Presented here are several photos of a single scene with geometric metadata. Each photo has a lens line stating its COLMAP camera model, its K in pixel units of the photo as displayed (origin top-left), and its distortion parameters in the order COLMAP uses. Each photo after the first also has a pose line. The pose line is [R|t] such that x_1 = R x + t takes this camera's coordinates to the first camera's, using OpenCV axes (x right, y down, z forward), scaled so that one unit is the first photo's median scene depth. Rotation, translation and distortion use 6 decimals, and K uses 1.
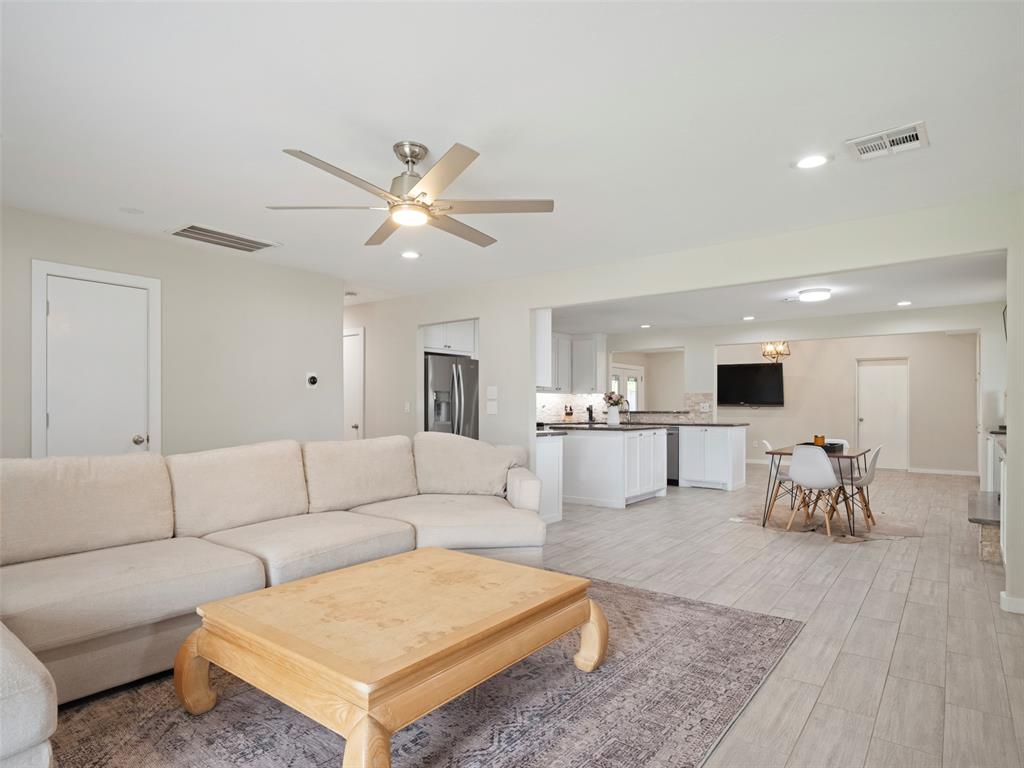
lens RADIAL K [[580.2, 0, 512.0], [0, 580.2, 384.0], [0, 0, 1]] dist [-0.018926, -0.000421]
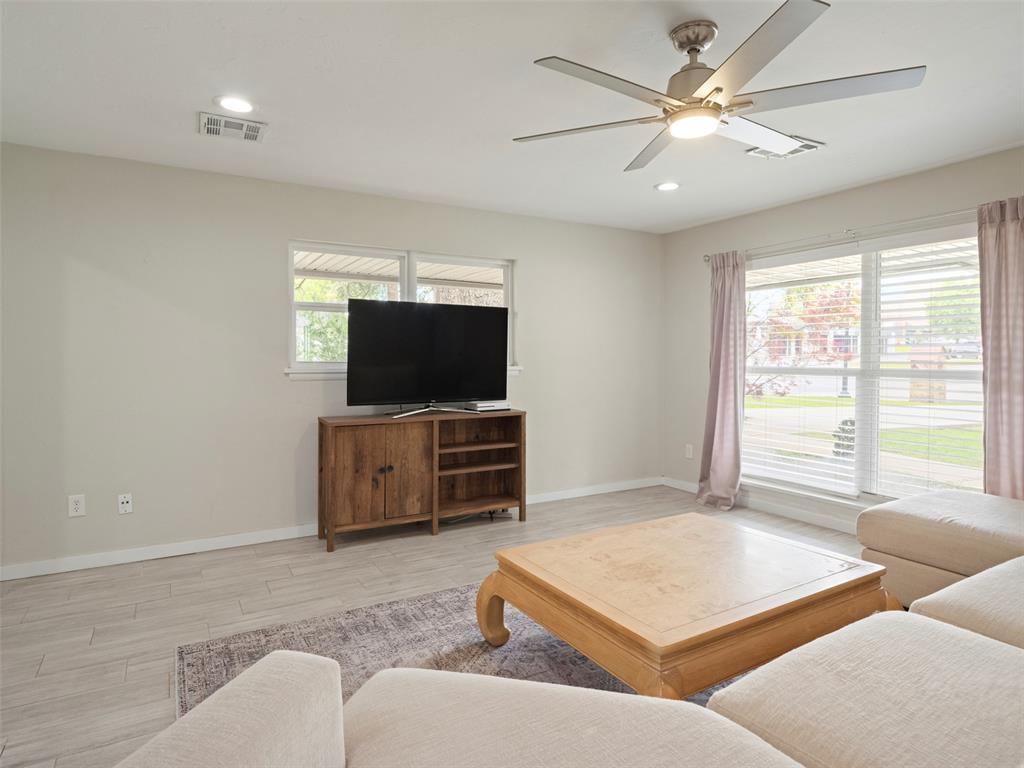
lens RADIAL K [[582.5, 0, 511.6], [0, 582.5, 349.5], [0, 0, 1]] dist [-0.021049, -0.000017]
pose [[-0.931134, -0.001456, 0.364674, -0.224183], [-0.021752, 0.998433, -0.051553, 0.041560], [-0.364028, -0.055935, -0.929707, 1.731662]]
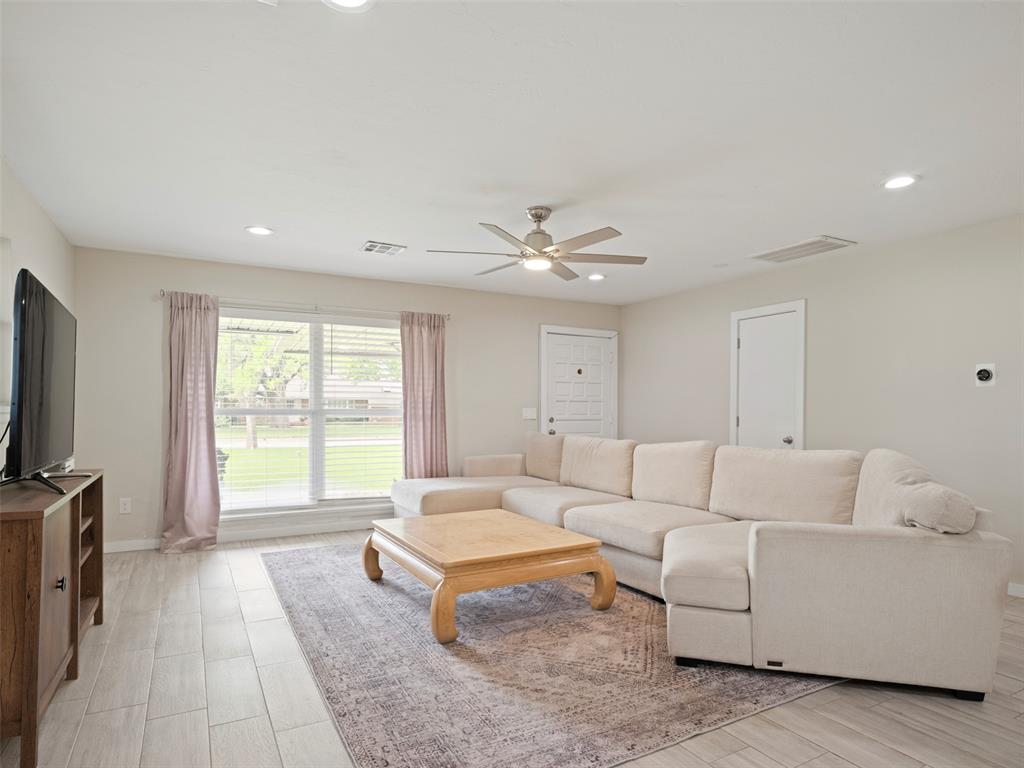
lens RADIAL K [[581.4, 0, 512.0], [0, 581.4, 384.0], [0, 0, 1]] dist [-0.004638, -0.000009]
pose [[-0.394675, -0.044366, -0.917749, 1.030390], [0.033396, 0.997481, -0.062583, 0.057222], [0.918214, -0.055349, -0.392199, 1.429914]]
